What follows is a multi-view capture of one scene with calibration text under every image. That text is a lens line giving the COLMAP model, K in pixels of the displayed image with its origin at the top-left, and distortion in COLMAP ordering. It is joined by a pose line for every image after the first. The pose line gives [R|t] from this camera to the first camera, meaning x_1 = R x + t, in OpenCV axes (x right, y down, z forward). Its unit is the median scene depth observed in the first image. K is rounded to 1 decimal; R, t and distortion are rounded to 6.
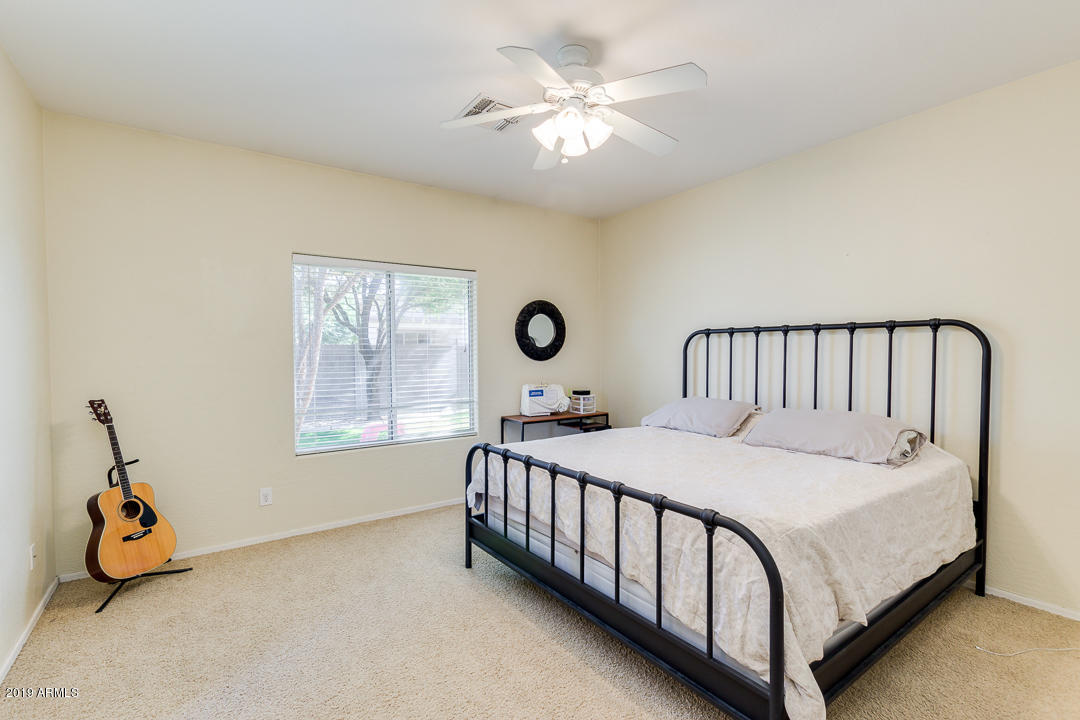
lens RADIAL K [[492.2, 0, 540.0], [0, 492.2, 357.1], [0, 0, 1]] dist [-0.000381, -0.000474]
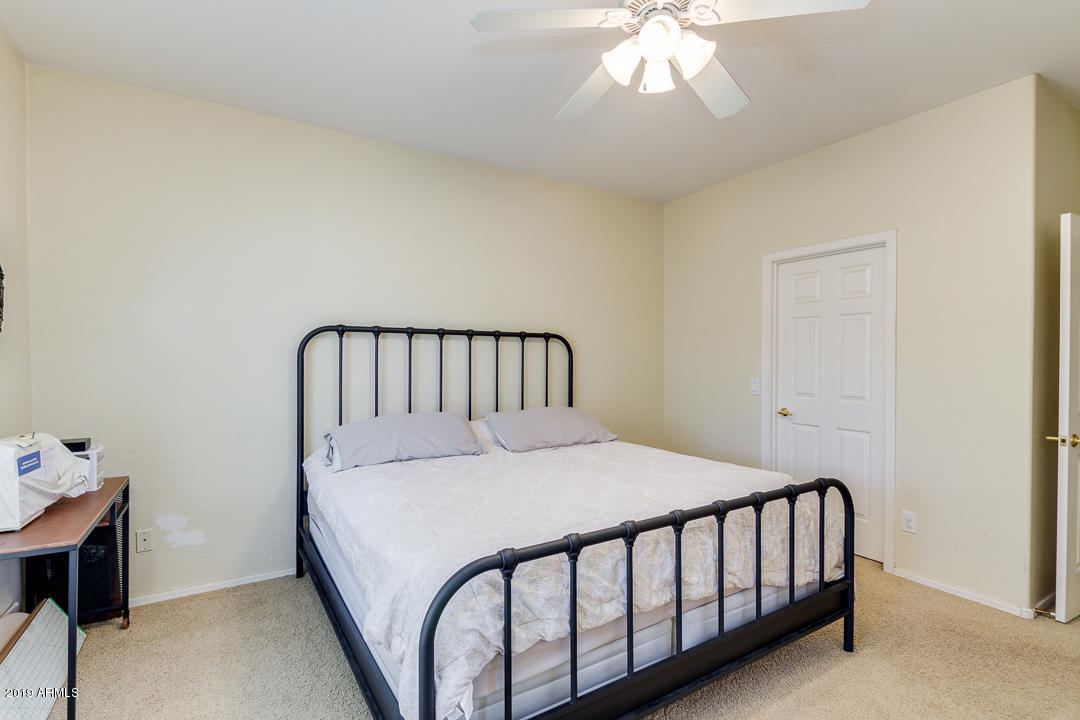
lens RADIAL K [[508.6, 0, 530.9], [0, 508.6, 358.2], [0, 0, 1]] dist [0.001943, 0.000001]
pose [[0.059260, -0.005136, 0.998229, -0.608070], [0.004699, 0.999977, 0.004866, -0.013655], [-0.998232, 0.004402, 0.059283, 0.976515]]
